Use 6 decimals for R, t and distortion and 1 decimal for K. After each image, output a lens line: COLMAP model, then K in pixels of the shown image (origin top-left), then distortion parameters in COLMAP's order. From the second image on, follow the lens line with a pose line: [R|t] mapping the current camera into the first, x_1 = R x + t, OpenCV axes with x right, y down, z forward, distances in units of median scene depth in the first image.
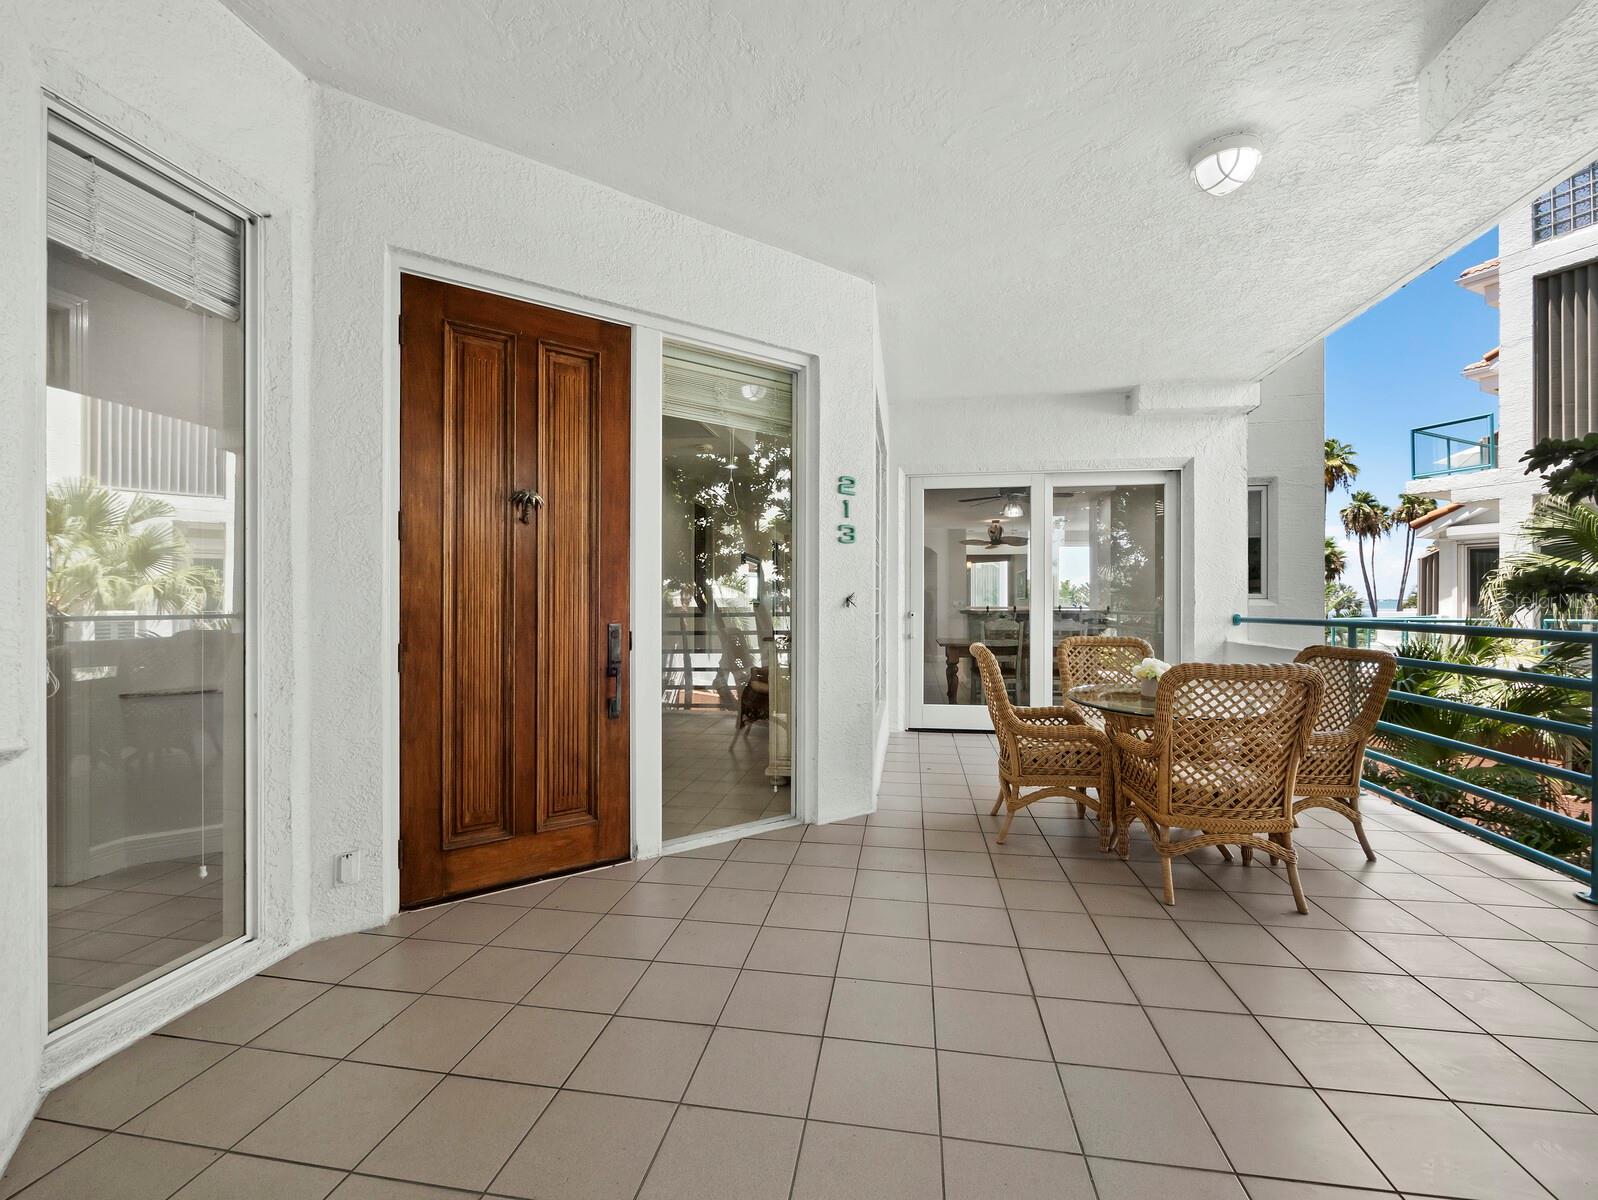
lens RADIAL K [[673.7, 0, 806.5], [0, 673.7, 607.3], [0, 0, 1]] dist [-0.005843, 0.001474]
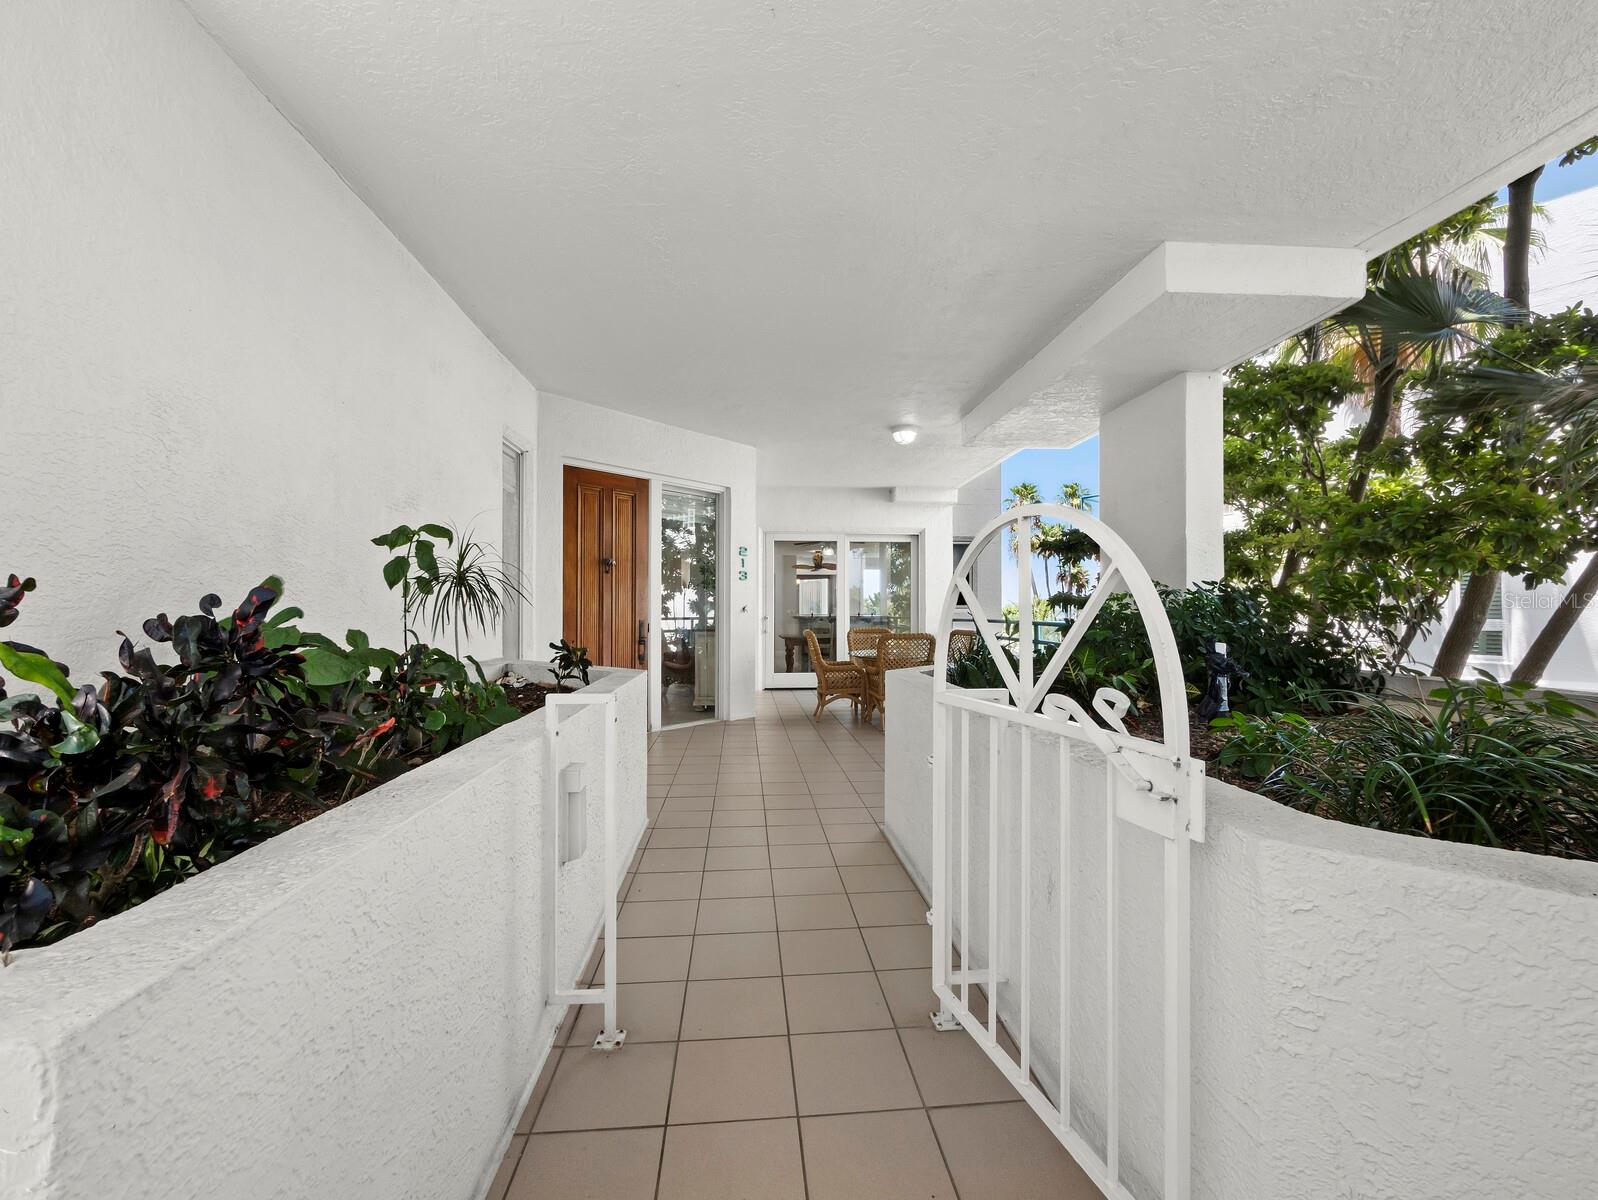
lens RADIAL K [[673.7, 0, 810.1], [0, 673.7, 608.0], [0, 0, 1]] dist [-0.005843, 0.001474]
pose [[0.966730, 0.001473, 0.255796, -0.306957], [0.001971, 0.999911, -0.013208, 0.016220], [-0.255793, 0.013273, 0.966641, -1.153494]]
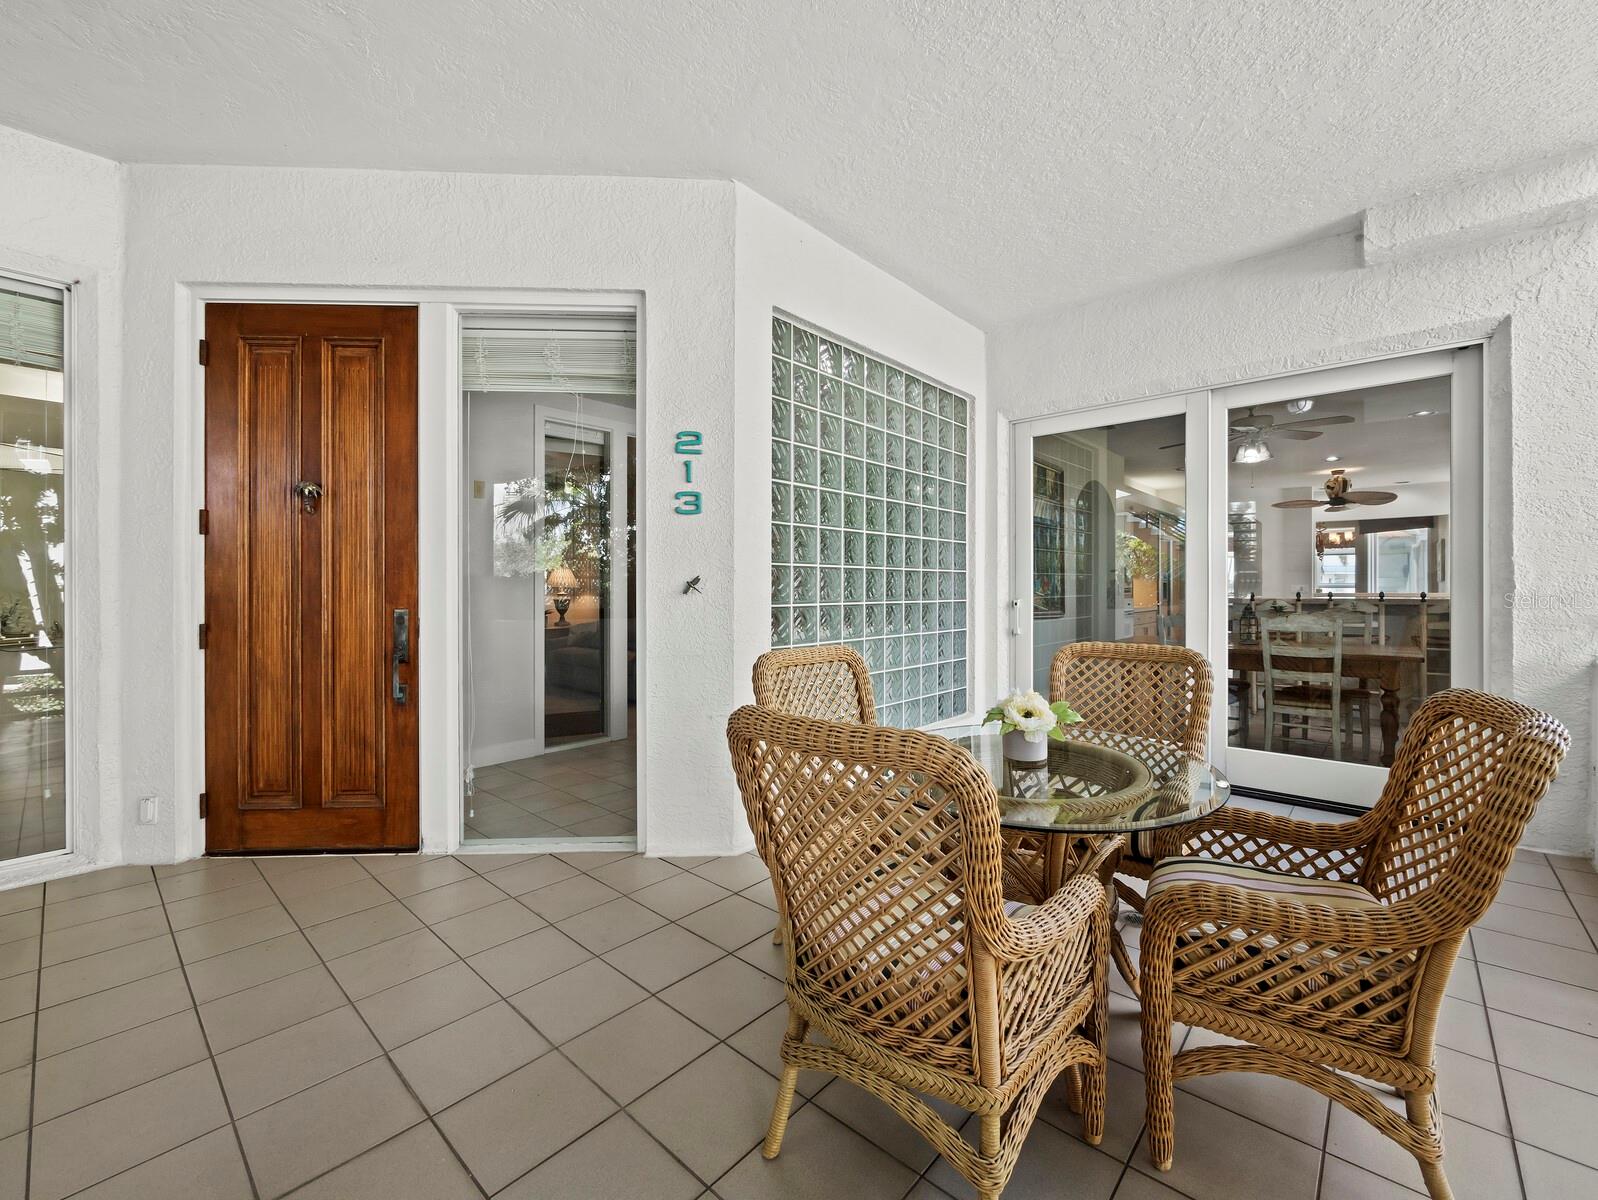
lens RADIAL K [[673.7, 0, 811.8], [0, 673.7, 592.3], [0, 0, 1]] dist [-0.005843, 0.001474]
pose [[0.845252, 0.001917, -0.534365, 0.730319], [-0.002735, 0.999996, -0.000740, -0.002081], [0.534361, 0.002087, 0.845254, 0.474024]]
